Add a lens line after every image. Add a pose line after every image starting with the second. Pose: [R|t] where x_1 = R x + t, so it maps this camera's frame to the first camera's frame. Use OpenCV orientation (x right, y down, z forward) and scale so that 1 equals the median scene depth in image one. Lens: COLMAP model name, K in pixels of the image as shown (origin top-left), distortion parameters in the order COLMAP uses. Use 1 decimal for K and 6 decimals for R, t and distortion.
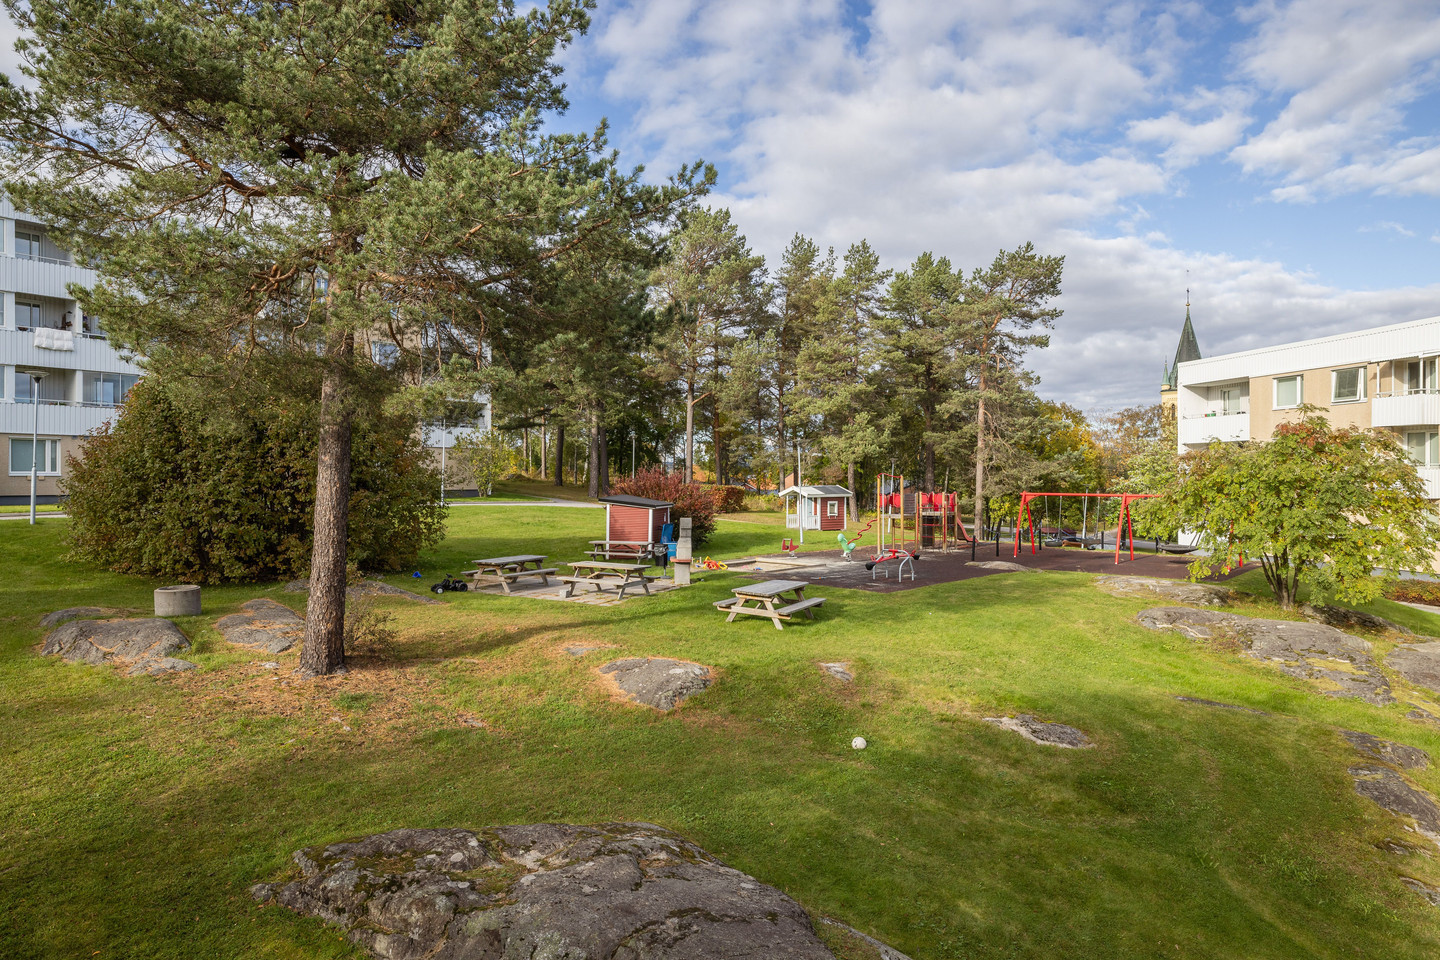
lens RADIAL K [[819.6, 0, 720.0], [0, 819.6, 480.0], [0, 0, 1]] dist [0.005132, 0.000701]
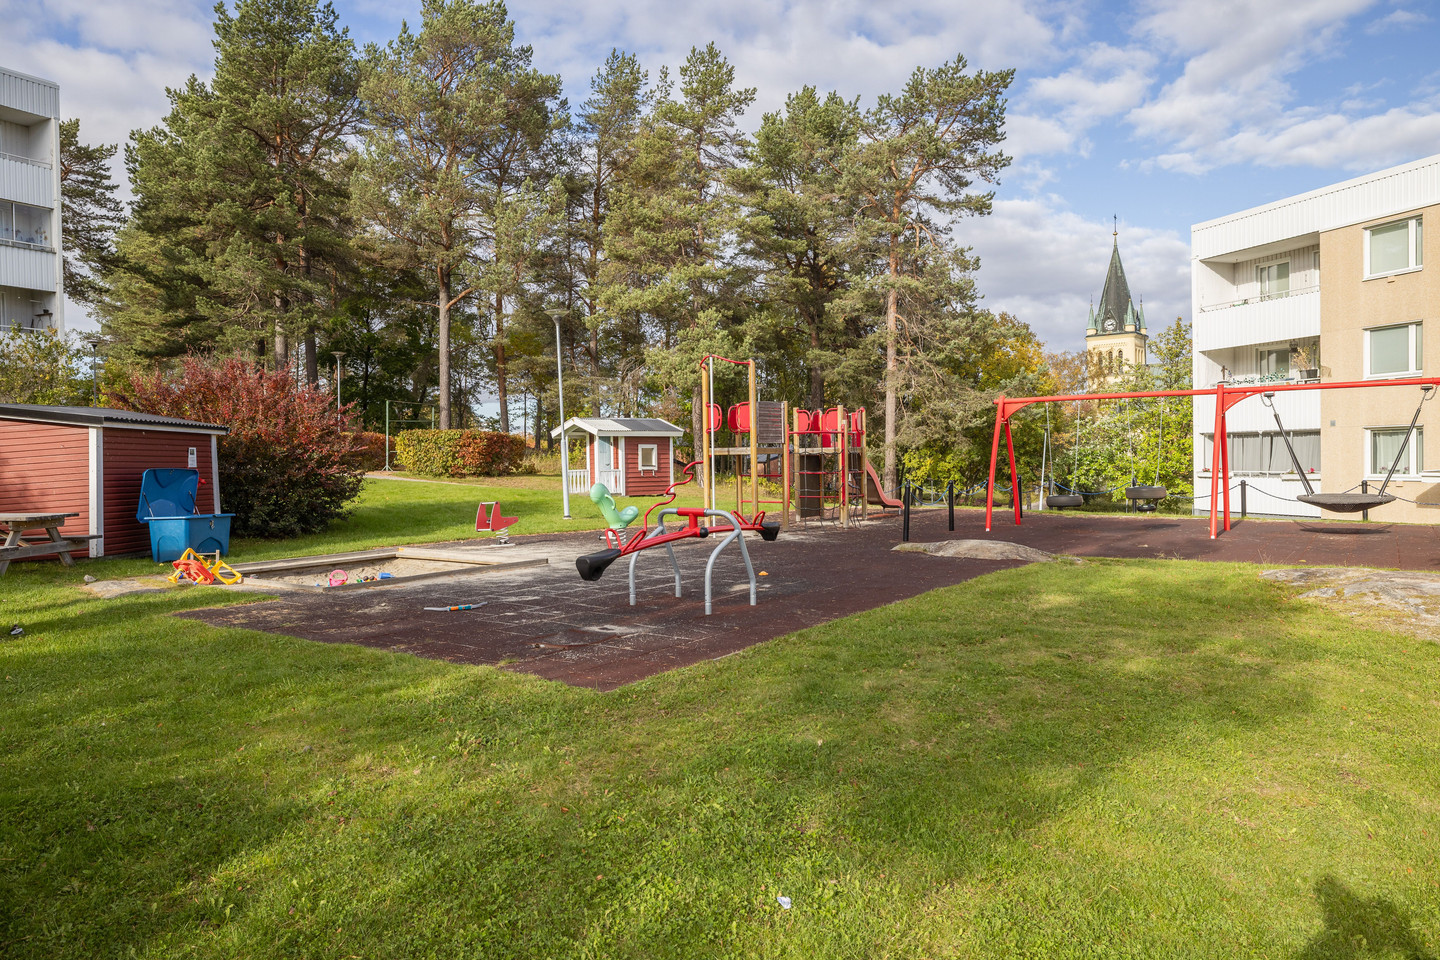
lens RADIAL K [[940.9, 0, 720.0], [0, 940.9, 480.0], [0, 0, 1]] dist [-0.004717, -0.000818]
pose [[0.989571, -0.017978, 0.142922, 0.074940], [0.014781, 0.999617, 0.023399, 0.028665], [-0.143288, -0.021042, 0.989457, 0.281732]]
